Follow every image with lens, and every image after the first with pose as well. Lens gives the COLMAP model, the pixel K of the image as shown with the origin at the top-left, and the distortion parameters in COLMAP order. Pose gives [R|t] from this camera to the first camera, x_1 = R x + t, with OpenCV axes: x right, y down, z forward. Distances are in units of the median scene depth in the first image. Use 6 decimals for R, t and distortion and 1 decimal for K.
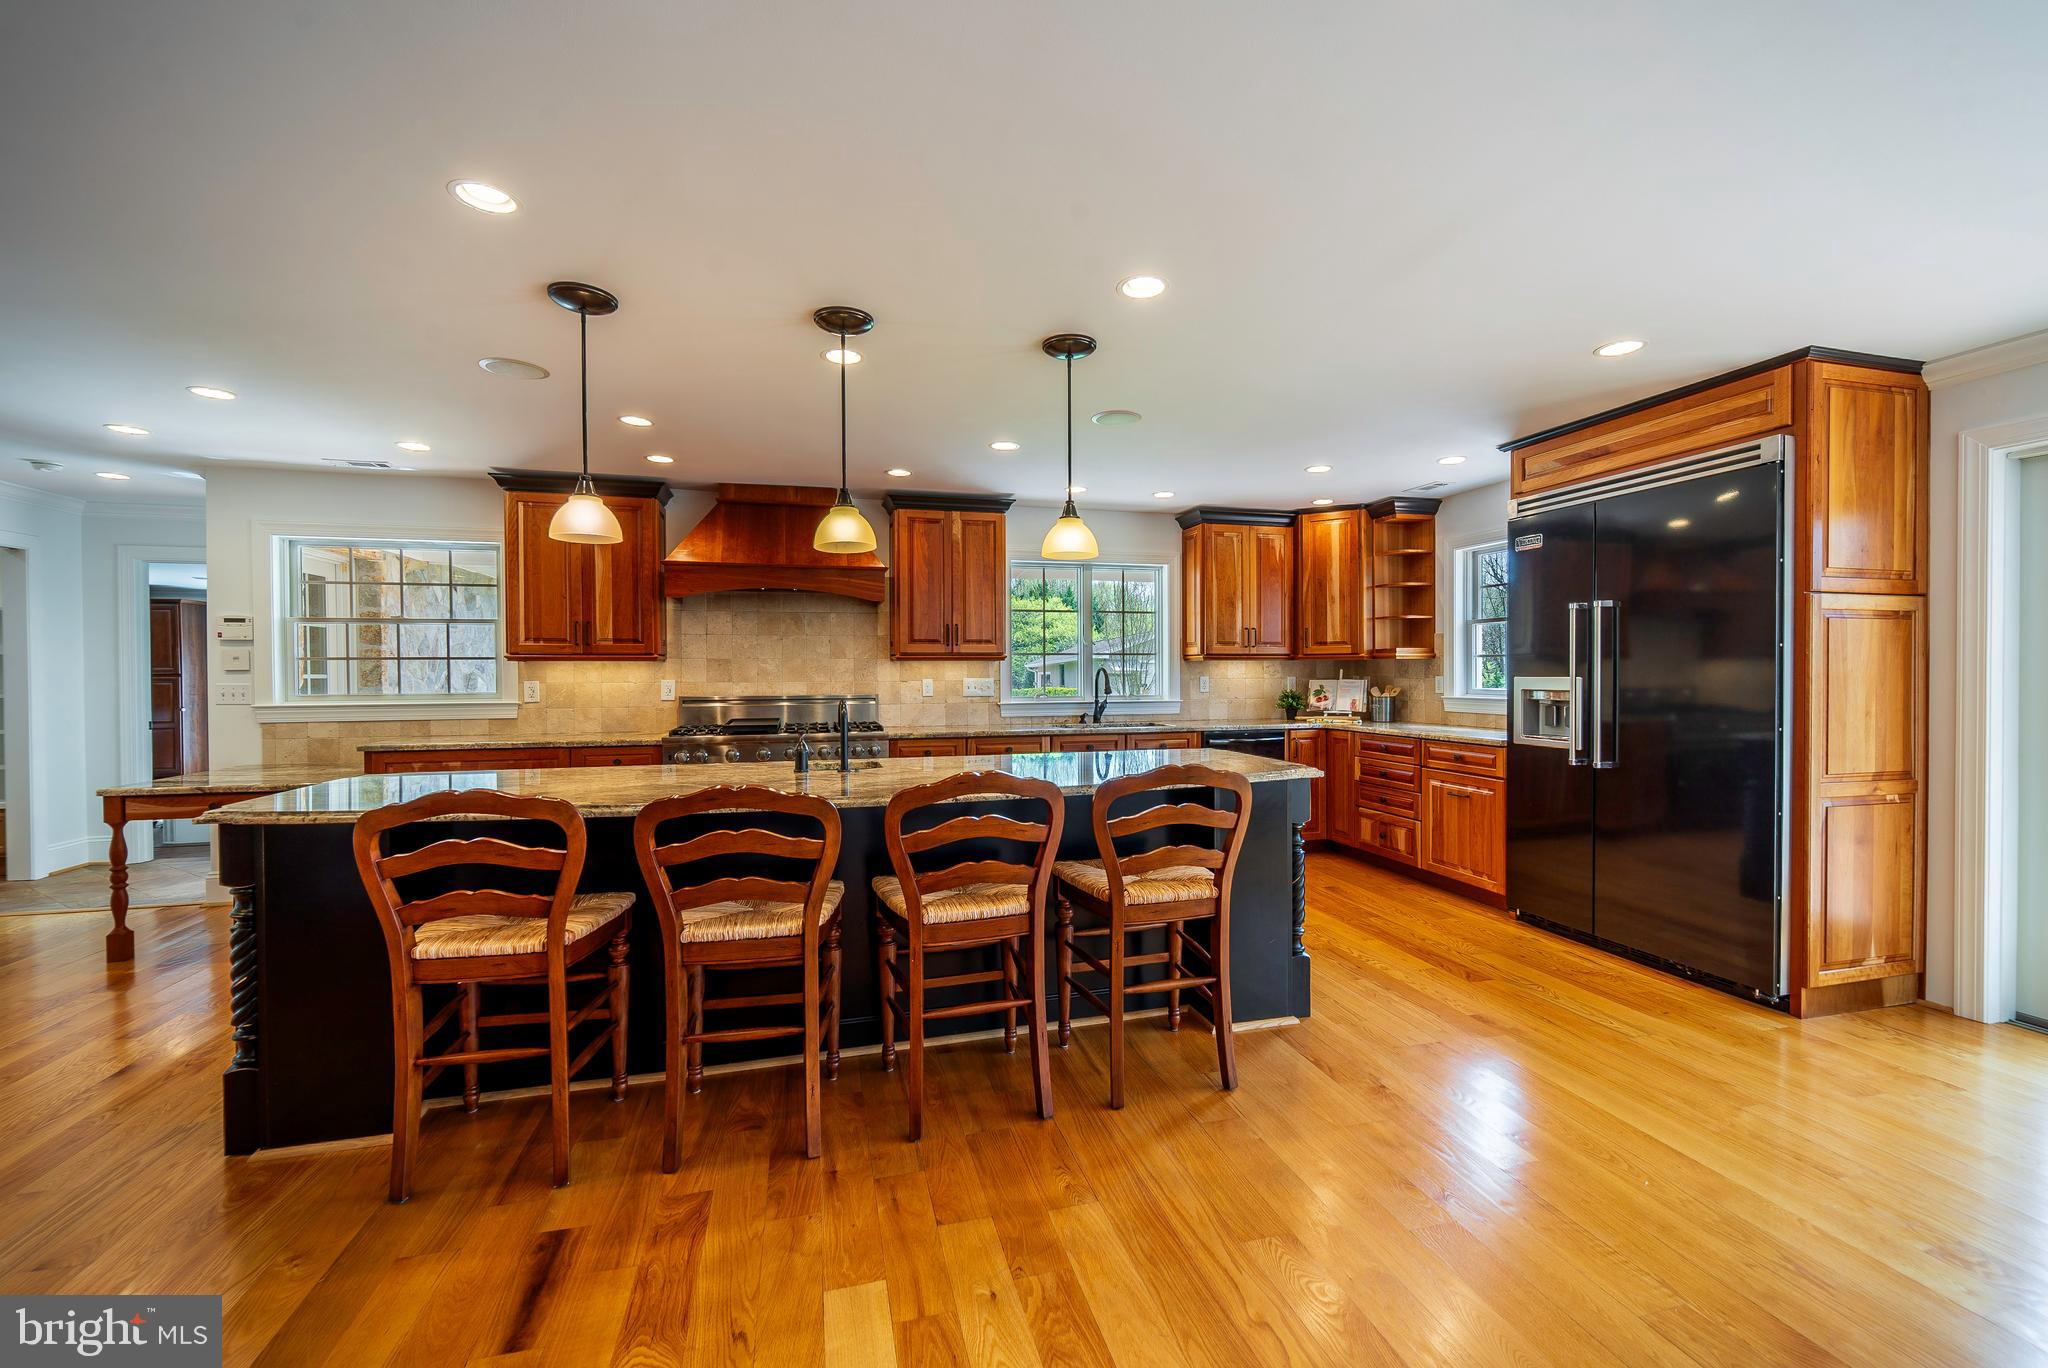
lens RADIAL K [[837.5, 0, 1026.4], [0, 837.5, 680.1], [0, 0, 1]] dist [0.003306, 0.000440]
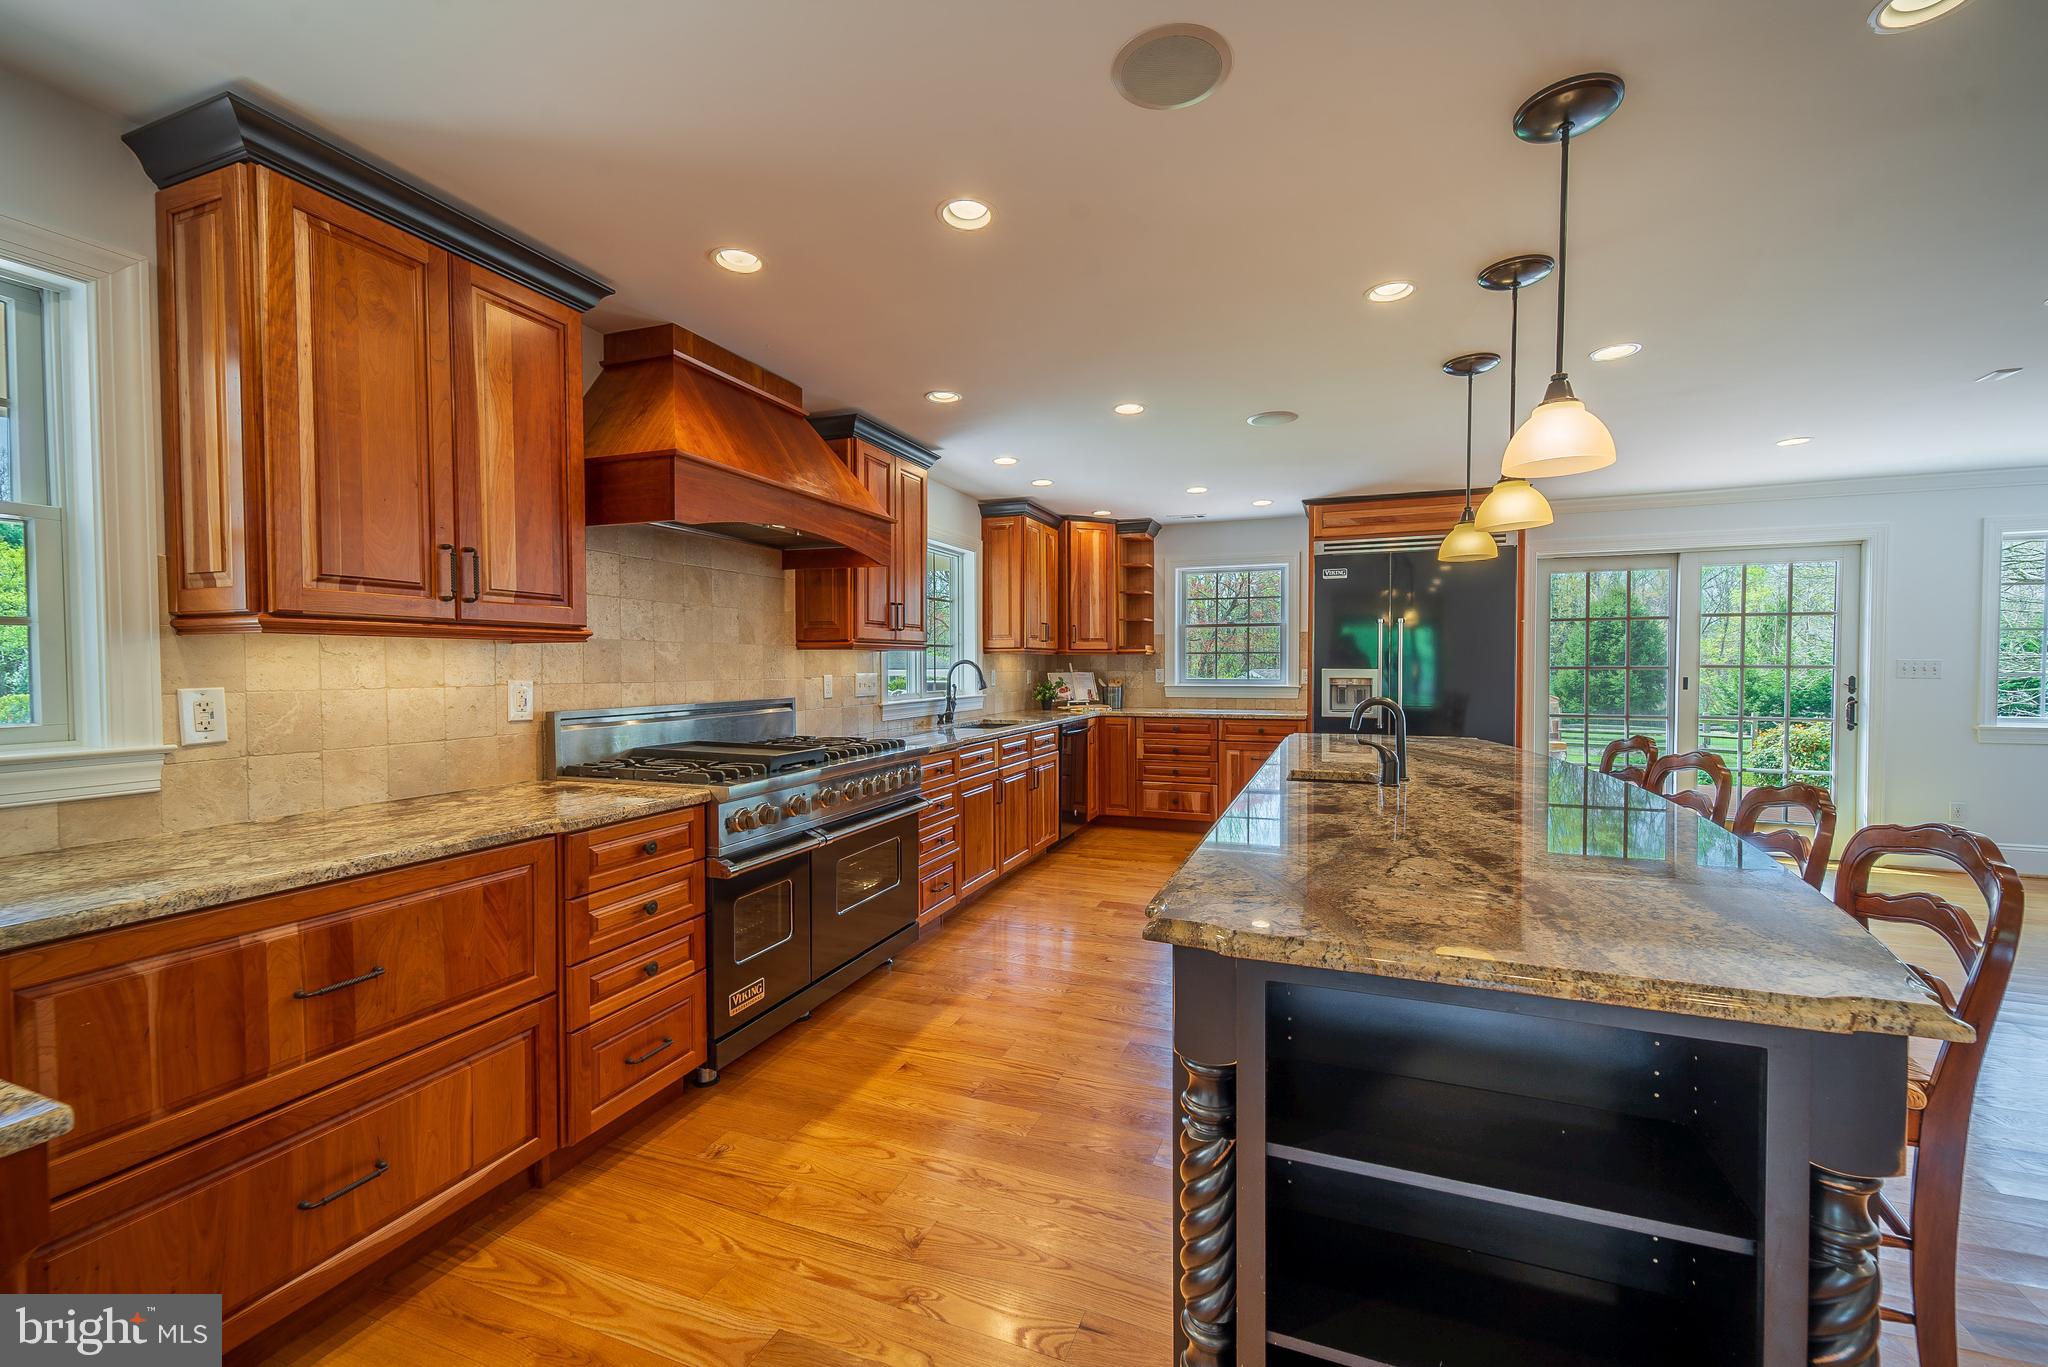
lens RADIAL K [[831.4, 0, 1028.7], [0, 831.4, 685.3], [0, 0, 1]] dist [0.008763, 0.000241]
pose [[0.584573, -0.018177, 0.811137, -0.632010], [0.007747, 0.999828, 0.016823, -0.002956], [-0.811304, -0.003550, 0.584614, 0.450641]]
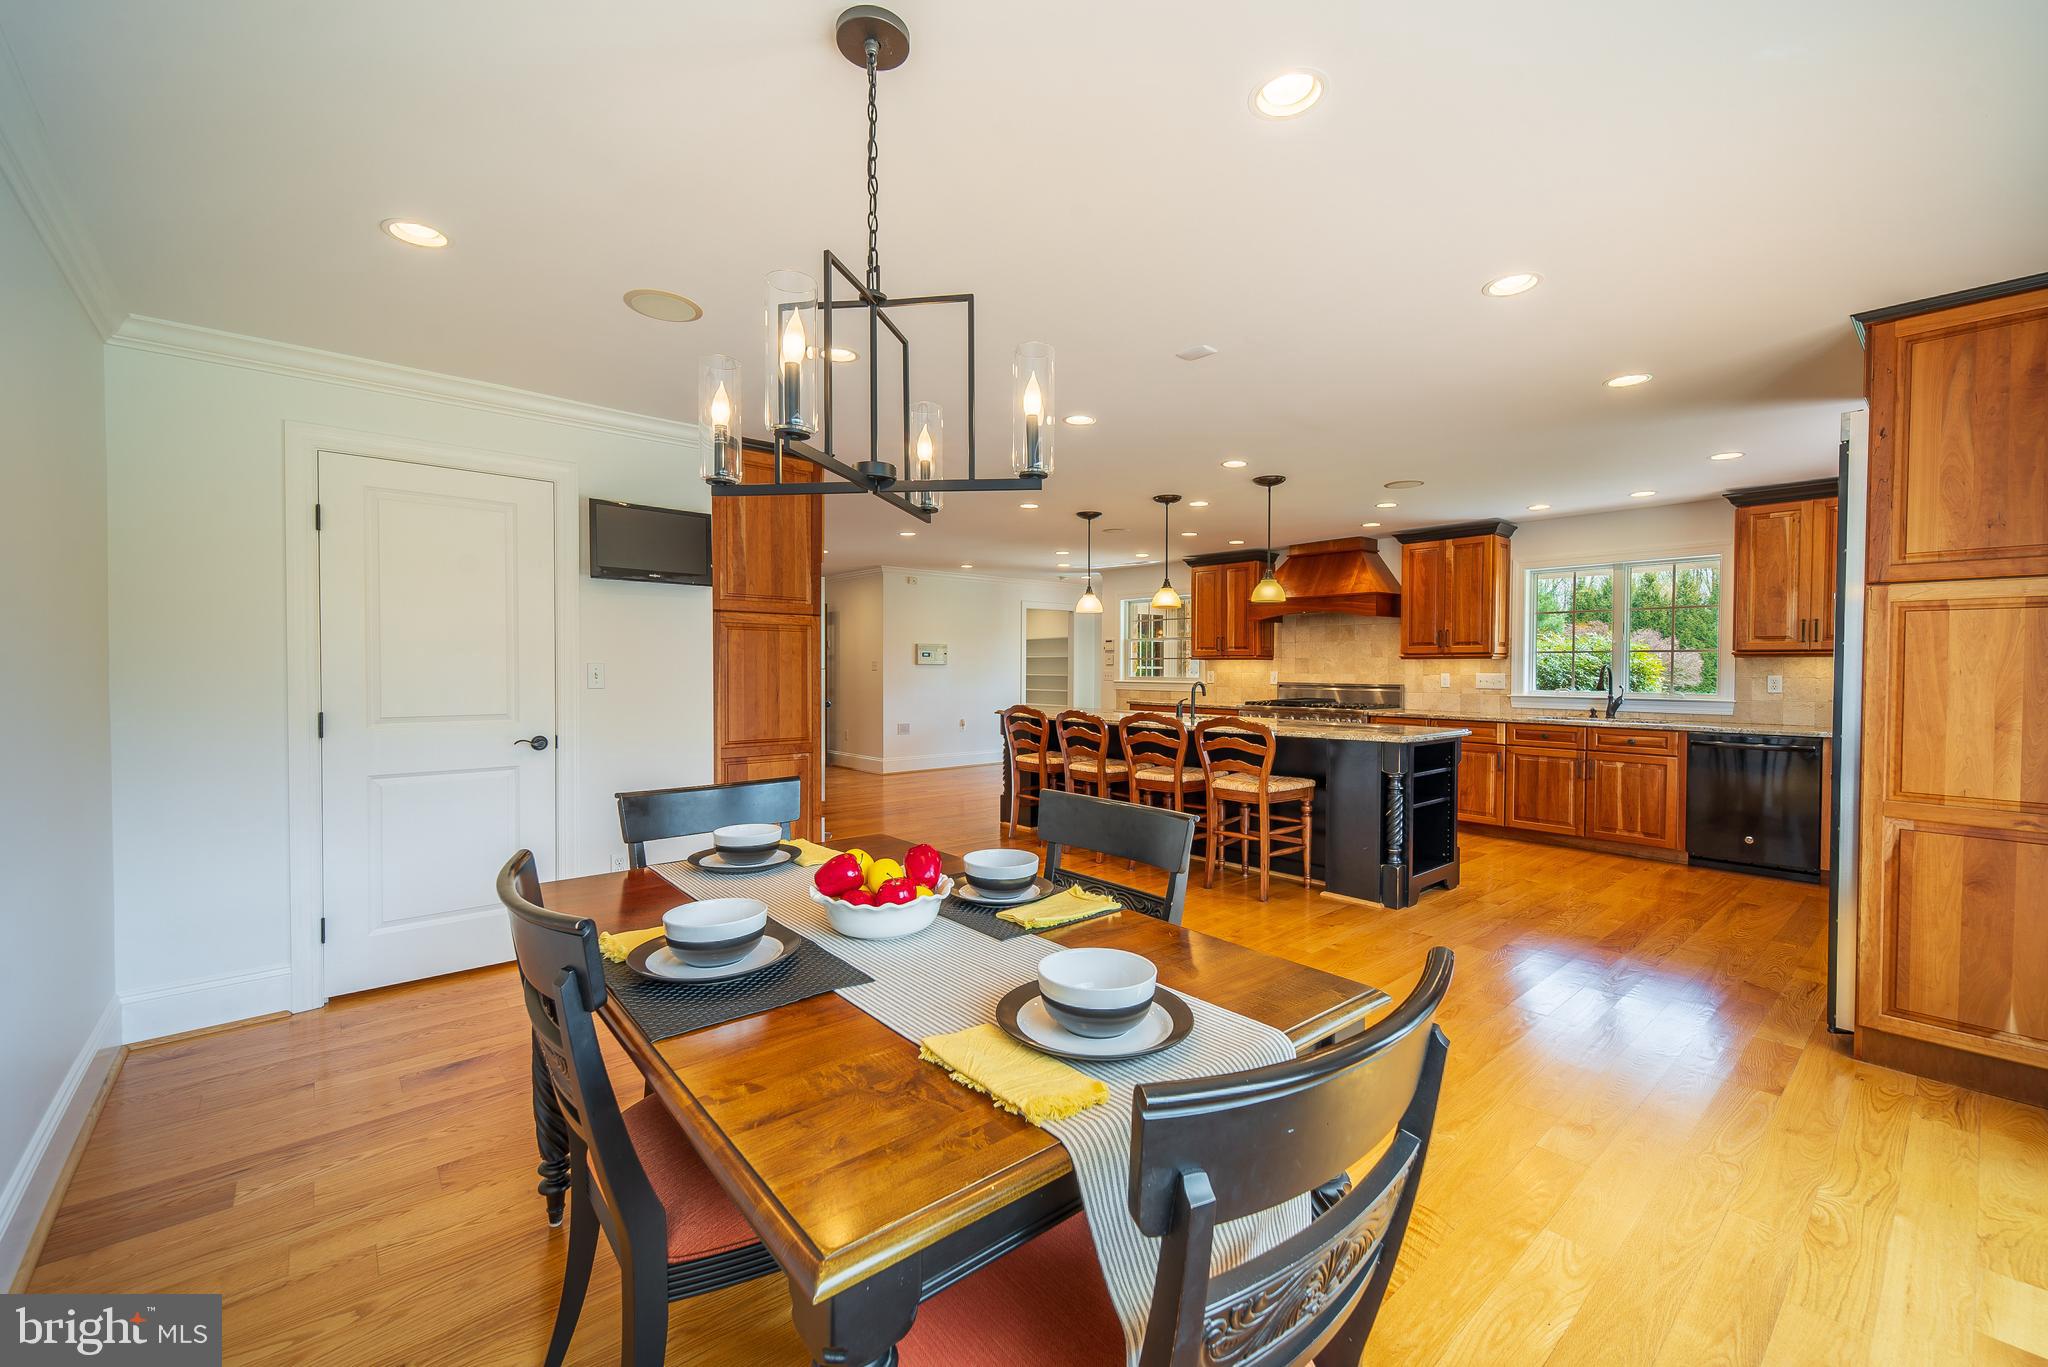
lens RADIAL K [[835.1, 0, 1015.5], [0, 835.1, 681.4], [0, 0, 1]] dist [0.009669, 0.000107]
pose [[0.432176, 0.021691, -0.901529, 0.759708], [-0.012114, 0.999760, 0.018247, -0.004603], [0.901708, 0.003035, 0.432335, -0.119423]]
